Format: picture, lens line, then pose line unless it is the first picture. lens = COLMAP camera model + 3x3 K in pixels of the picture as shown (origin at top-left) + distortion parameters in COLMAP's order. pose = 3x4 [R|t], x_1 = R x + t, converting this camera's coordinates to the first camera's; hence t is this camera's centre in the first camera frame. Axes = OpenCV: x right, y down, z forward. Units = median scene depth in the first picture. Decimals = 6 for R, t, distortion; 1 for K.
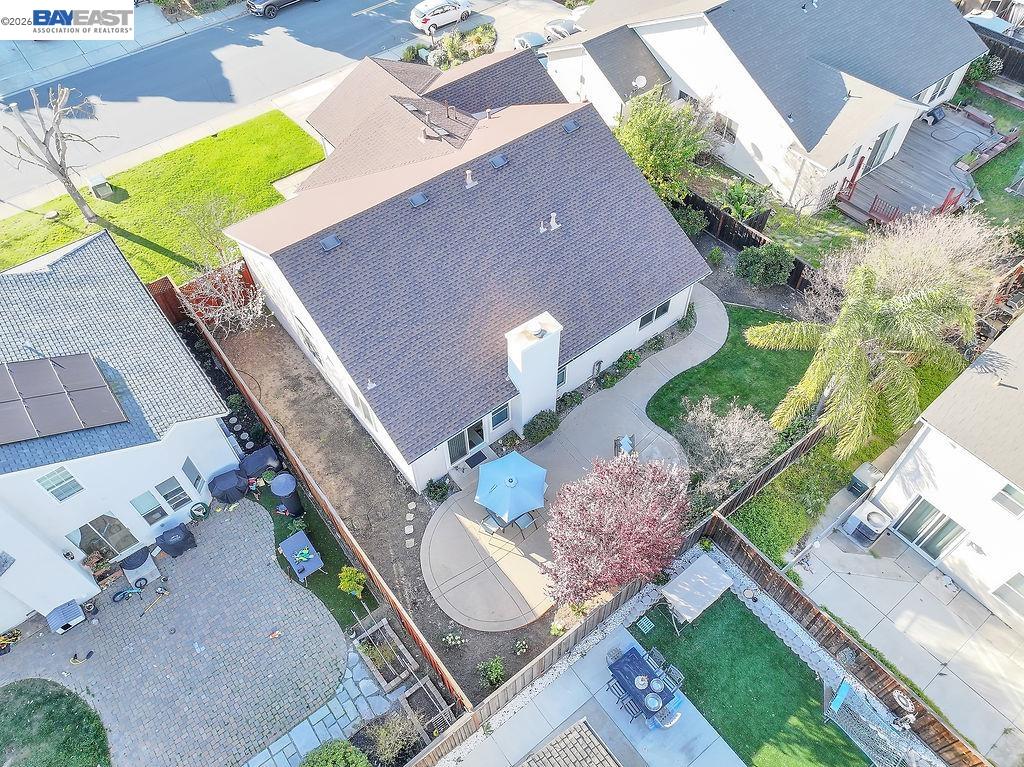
lens RADIAL K [[730.2, 0, 509.4], [0, 730.2, 377.7], [0, 0, 1]] dist [0.005541, 0.004837]
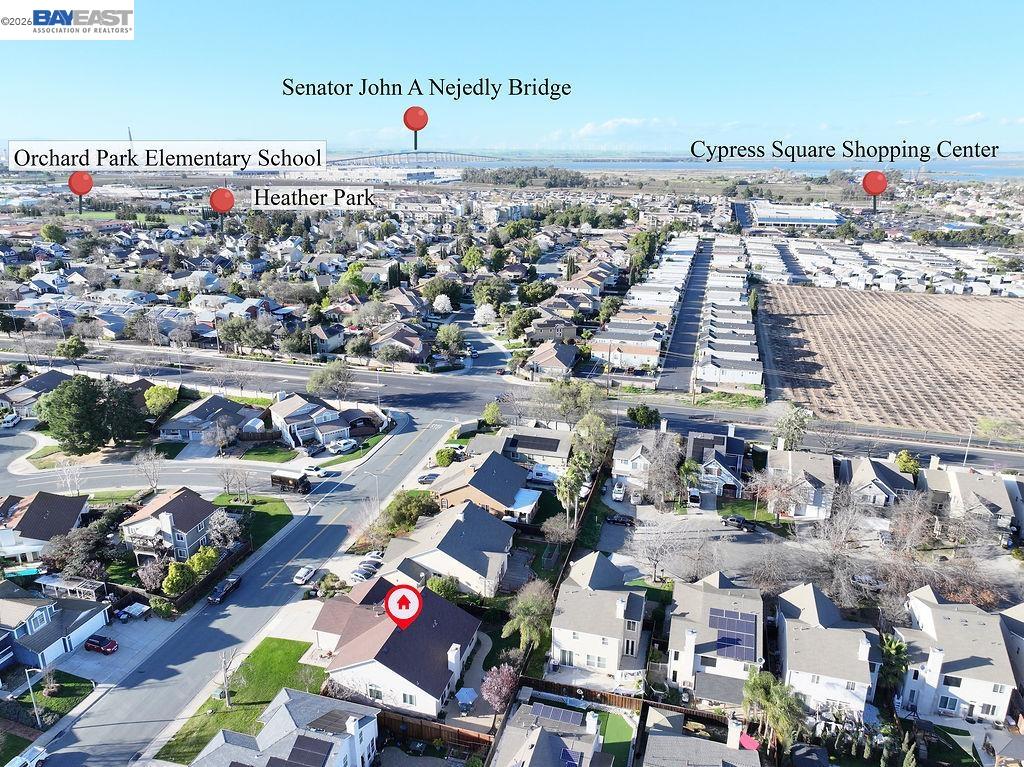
lens RADIAL K [[730.2, 0, 509.4], [0, 730.2, 377.7], [0, 0, 1]] dist [0.005541, 0.004837]
pose [[0.809981, -0.162876, 0.563384, -1.107271], [0.453550, 0.782984, -0.425709, 0.387213], [-0.371783, 0.600339, 0.708075, -1.726069]]
